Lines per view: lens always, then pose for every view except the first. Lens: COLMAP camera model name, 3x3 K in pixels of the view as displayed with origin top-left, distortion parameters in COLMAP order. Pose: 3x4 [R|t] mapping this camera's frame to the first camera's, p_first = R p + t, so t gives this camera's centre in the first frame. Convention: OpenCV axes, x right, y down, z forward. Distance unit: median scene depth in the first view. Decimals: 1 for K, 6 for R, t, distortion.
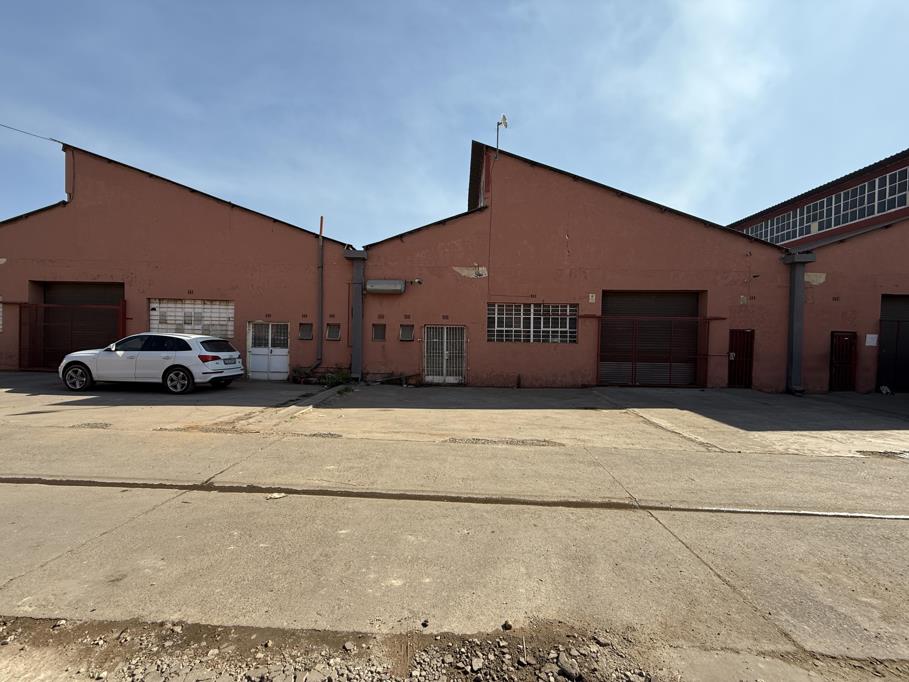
lens RADIAL K [[363.3, 0, 455.0], [0, 363.3, 345.0], [0, 0, 1]] dist [-0.000827, -0.000265]
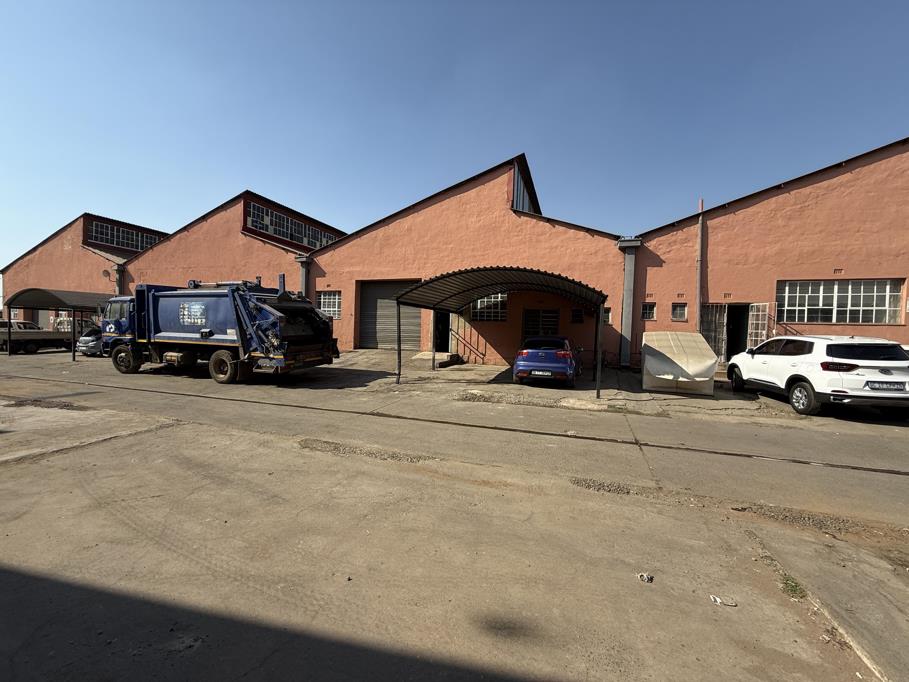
lens RADIAL K [[363.3, 0, 456.6], [0, 363.3, 344.4], [0, 0, 1]] dist [-0.000827, -0.000265]
pose [[-0.950476, -0.057799, 0.305376, -0.313473], [-0.044280, 0.997716, 0.051017, -0.017910], [-0.307627, 0.034968, -0.950864, 1.738423]]
